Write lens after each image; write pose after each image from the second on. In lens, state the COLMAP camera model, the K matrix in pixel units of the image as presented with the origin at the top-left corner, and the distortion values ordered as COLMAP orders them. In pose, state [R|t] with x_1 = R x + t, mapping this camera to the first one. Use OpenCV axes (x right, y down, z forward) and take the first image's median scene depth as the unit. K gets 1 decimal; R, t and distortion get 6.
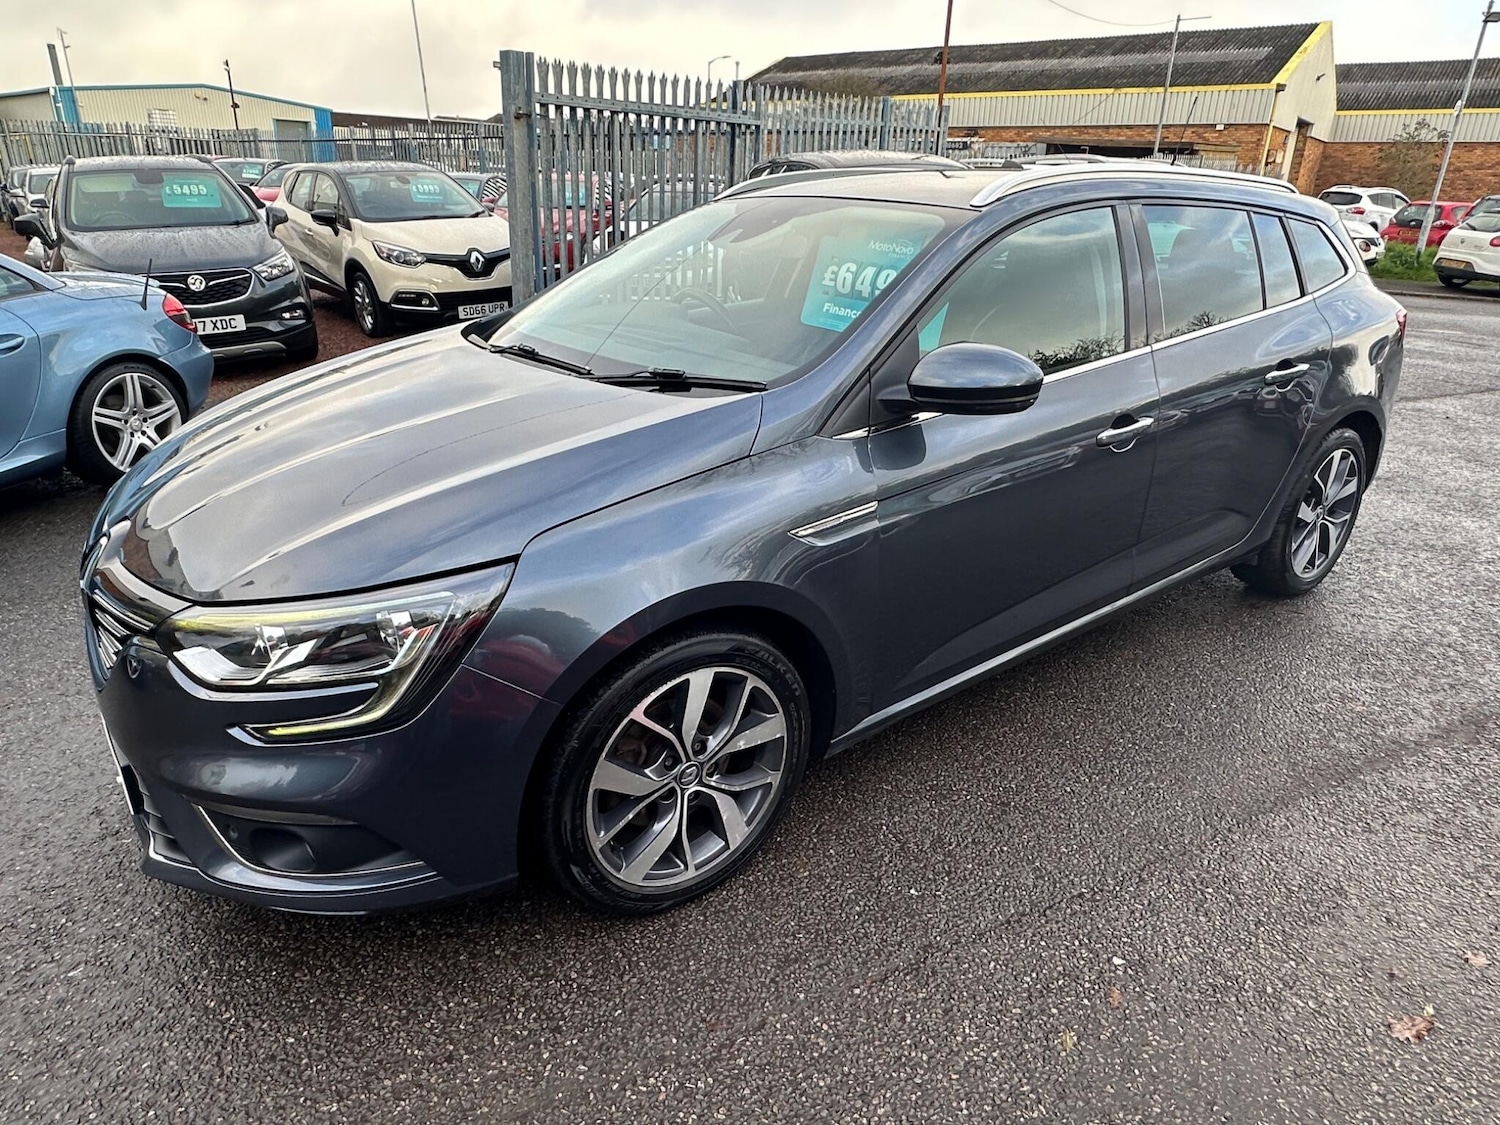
lens RADIAL K [[947.2, 0, 745.2], [0, 947.2, 568.4], [0, 0, 1]] dist [-0.007172, 0.003078]
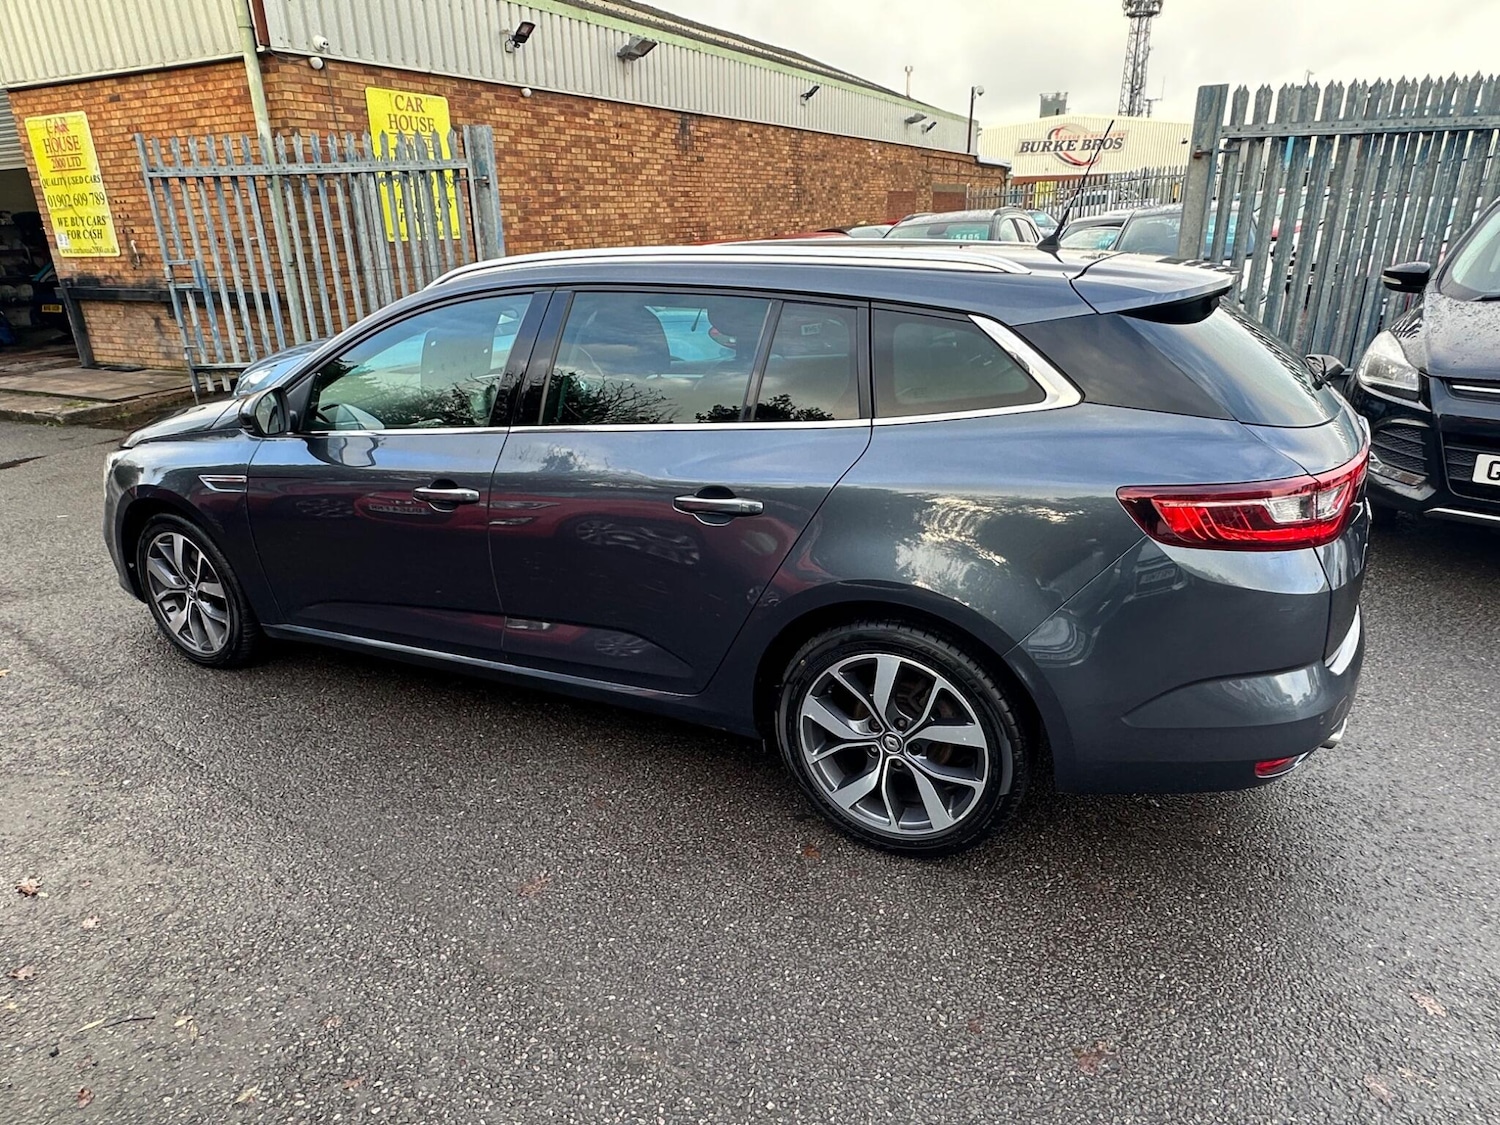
lens RADIAL K [[947.2, 0, 736.9], [0, 947.2, 572.6], [0, 0, 1]] dist [-0.007172, 0.003078]
pose [[0.429528, 0.286828, -0.856291, 1.204257], [-0.304051, 0.938790, 0.161946, -0.270027], [0.850328, 0.190796, 0.490447, 0.602208]]
